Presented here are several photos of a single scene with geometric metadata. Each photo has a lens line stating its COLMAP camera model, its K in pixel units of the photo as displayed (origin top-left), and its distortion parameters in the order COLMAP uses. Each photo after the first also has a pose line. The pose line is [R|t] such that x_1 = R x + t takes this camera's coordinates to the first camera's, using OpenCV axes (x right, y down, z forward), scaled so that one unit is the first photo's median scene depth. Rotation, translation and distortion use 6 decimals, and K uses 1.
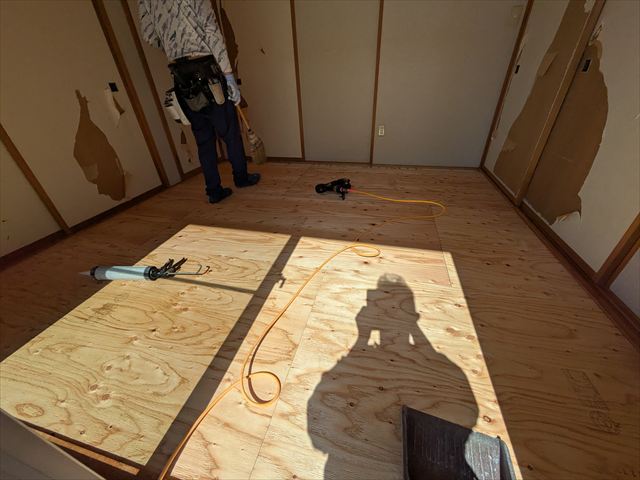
lens RADIAL K [[253.5, 0, 325.1], [0, 253.5, 241.3], [0, 0, 1]] dist [-0.012207, 0.000988]
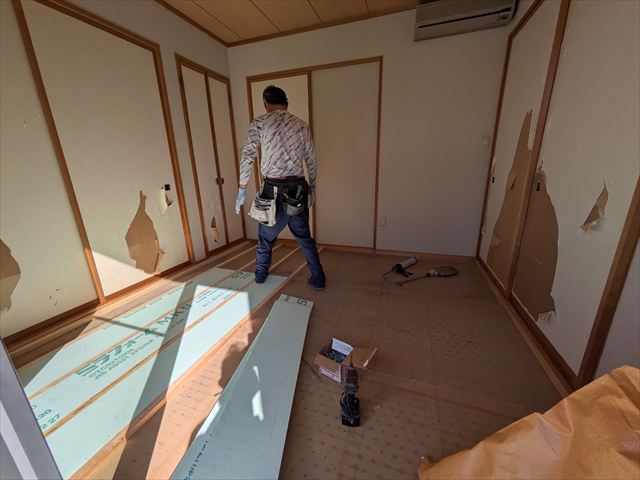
lens RADIAL K [[253.5, 0, 321.7], [0, 253.5, 238.9], [0, 0, 1]] dist [-0.012207, 0.000988]
pose [[0.995886, 0.035054, -0.083564, 0.067961], [-0.057758, 0.956110, -0.287260, -0.030776], [0.069827, 0.290905, 0.954201, -0.113155]]
